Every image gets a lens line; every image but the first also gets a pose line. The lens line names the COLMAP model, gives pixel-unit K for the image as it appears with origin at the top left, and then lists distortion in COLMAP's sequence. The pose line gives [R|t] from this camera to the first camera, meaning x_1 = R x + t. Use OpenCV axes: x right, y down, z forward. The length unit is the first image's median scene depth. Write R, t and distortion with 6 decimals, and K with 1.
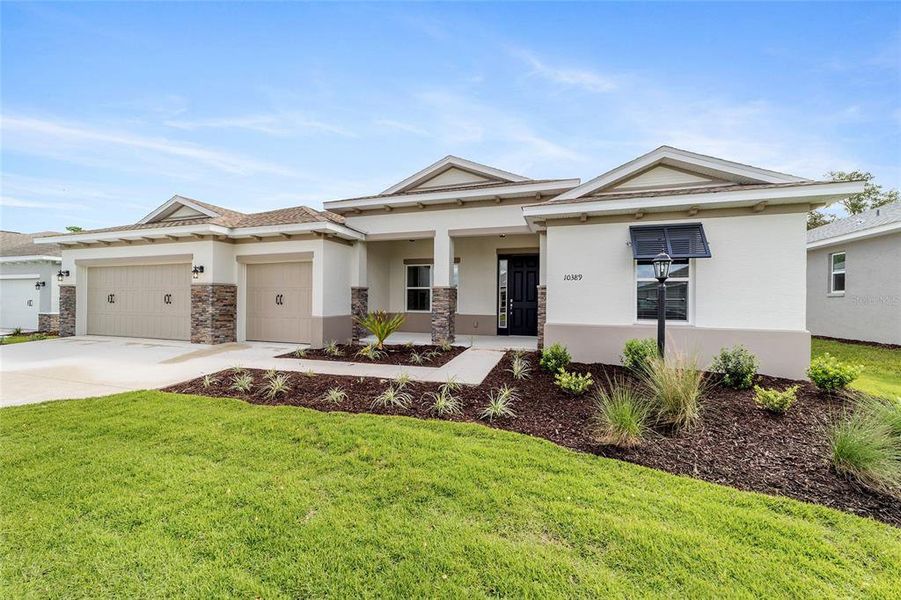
lens RADIAL K [[346.4, 0, 450.3], [0, 346.4, 303.4], [0, 0, 1]] dist [-0.009217, 0.003520]
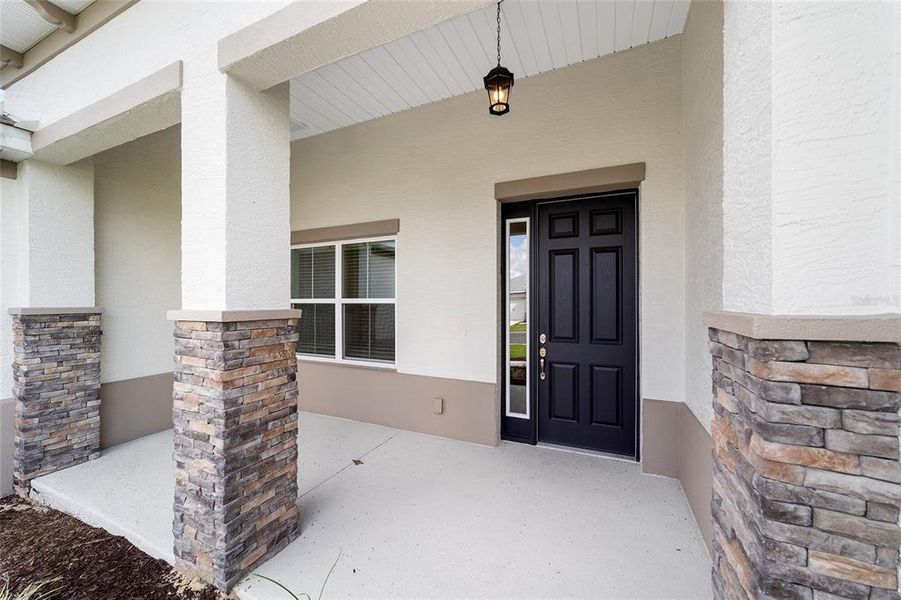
lens RADIAL K [[346.4, 0, 447.1], [0, 346.4, 303.2], [0, 0, 1]] dist [-0.009217, 0.003520]
pose [[0.993236, -0.011806, -0.115509, 0.147590], [0.011713, 0.999930, -0.001478, -0.050832], [0.115519, 0.000115, 0.993305, 0.784504]]
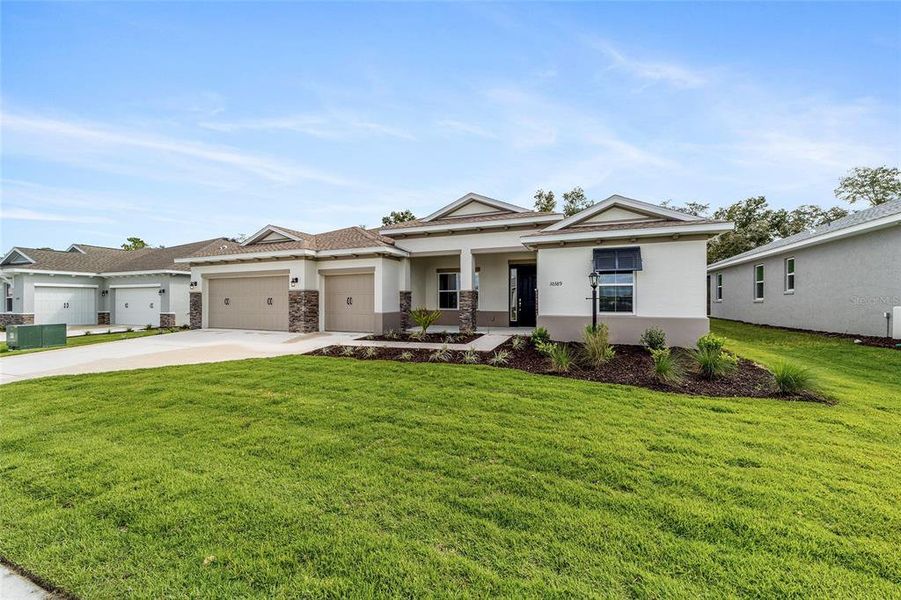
lens RADIAL K [[346.4, 0, 450.9], [0, 346.4, 300.8], [0, 0, 1]] dist [-0.009217, 0.003520]
pose [[0.997750, -0.010134, -0.066269, 0.004598], [0.009550, 0.999913, -0.009120, 0.004716], [0.066356, 0.008467, 0.997760, -0.365612]]
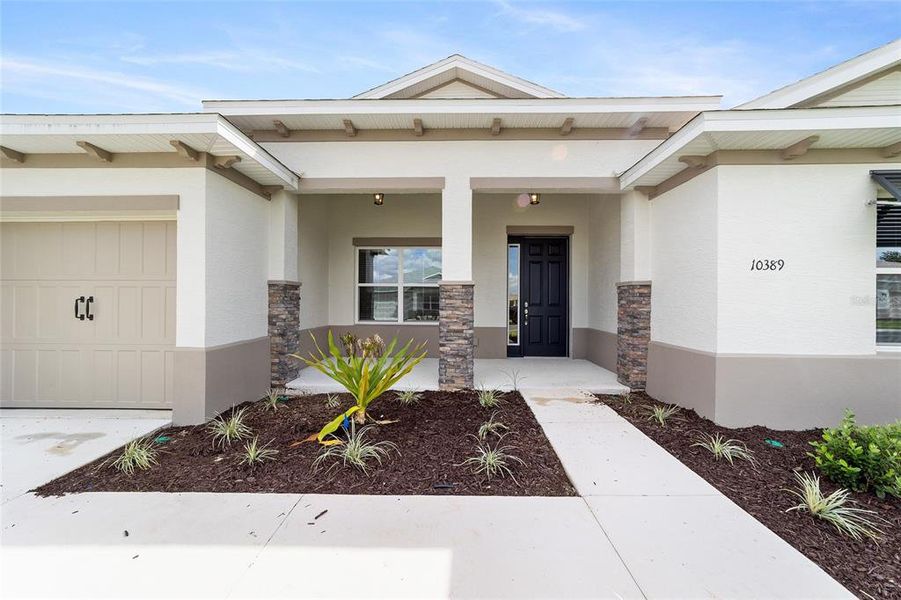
lens RADIAL K [[346.4, 0, 449.7], [0, 346.4, 300.5], [0, 0, 1]] dist [-0.009217, 0.003520]
pose [[0.960271, -0.004256, 0.279038, -0.183235], [0.005893, 0.999970, -0.005026, -0.016001], [-0.279008, 0.006471, 0.960267, 0.471273]]
